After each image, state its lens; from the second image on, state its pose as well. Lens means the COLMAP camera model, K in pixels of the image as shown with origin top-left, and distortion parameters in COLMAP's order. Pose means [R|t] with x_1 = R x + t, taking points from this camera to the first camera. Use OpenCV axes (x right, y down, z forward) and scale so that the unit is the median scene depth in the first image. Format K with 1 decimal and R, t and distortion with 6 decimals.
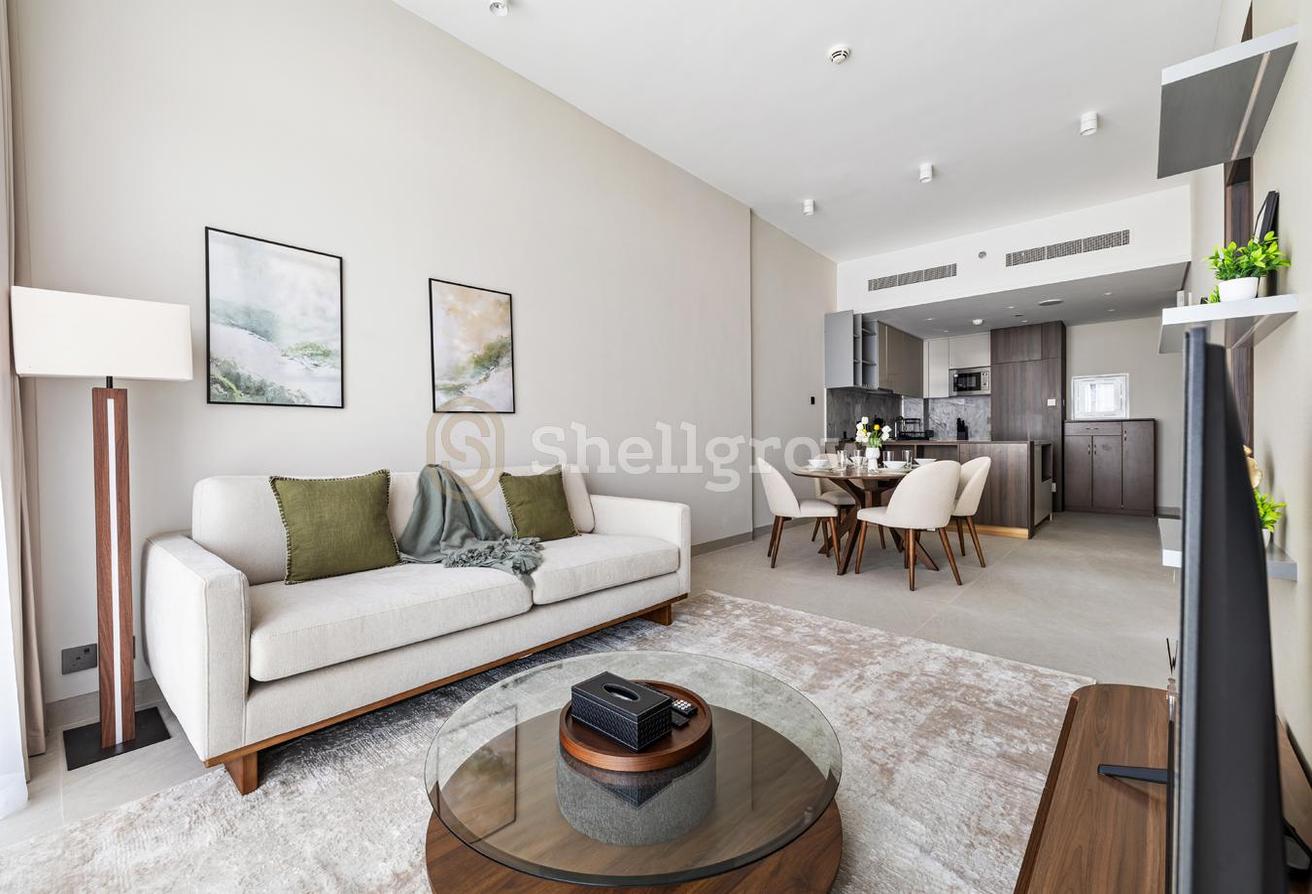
lens RADIAL K [[552.2, 0, 653.2], [0, 552.2, 437.6], [0, 0, 1]] dist [0.001505, 0.000093]
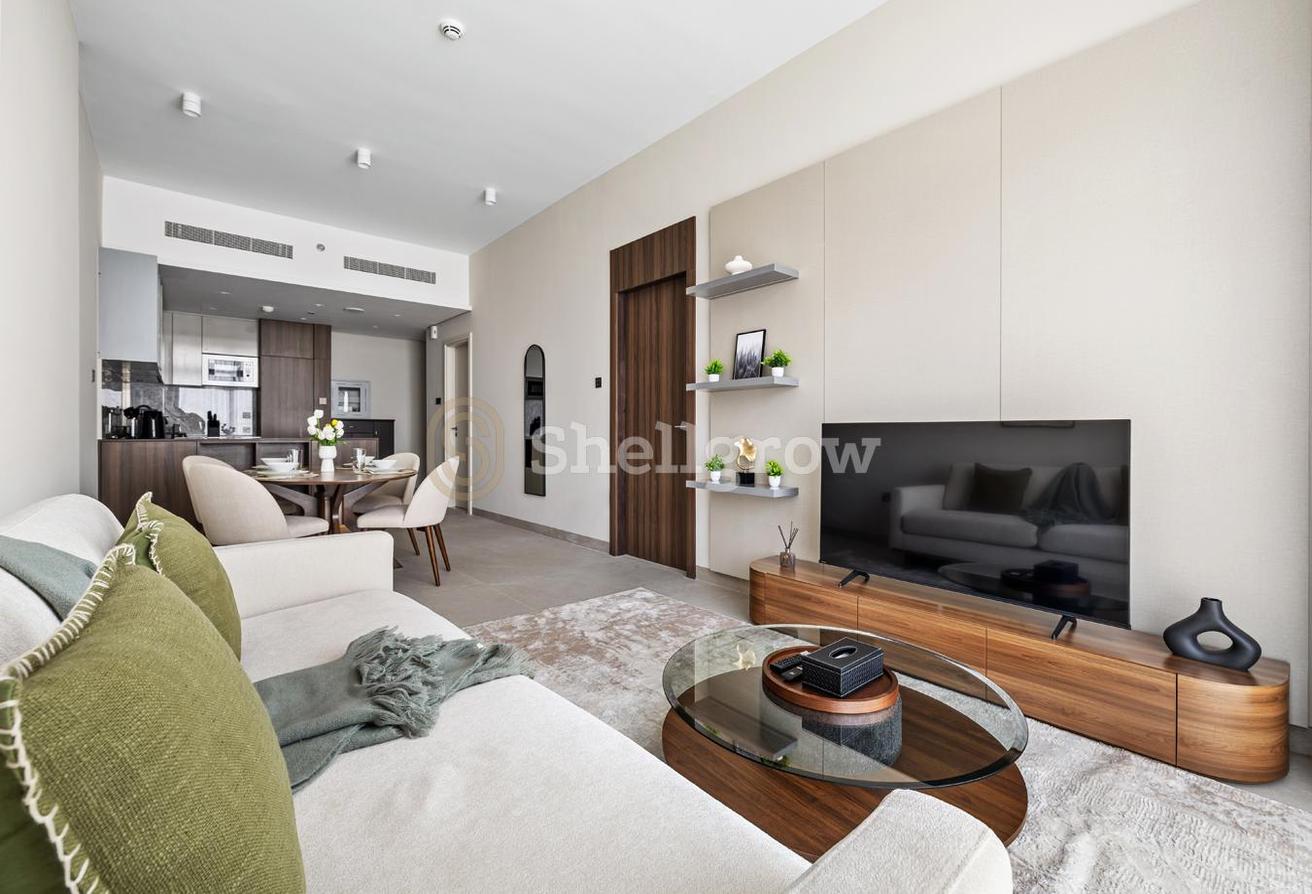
lens RADIAL K [[552.2, 0, 653.2], [0, 552.2, 437.6], [0, 0, 1]] dist [0.001505, 0.000093]
pose [[0.120842, -0.002172, 0.992669, -0.575540], [-0.006267, 0.999976, 0.002951, -0.002598], [-0.992652, -0.006578, 0.120825, 0.565361]]
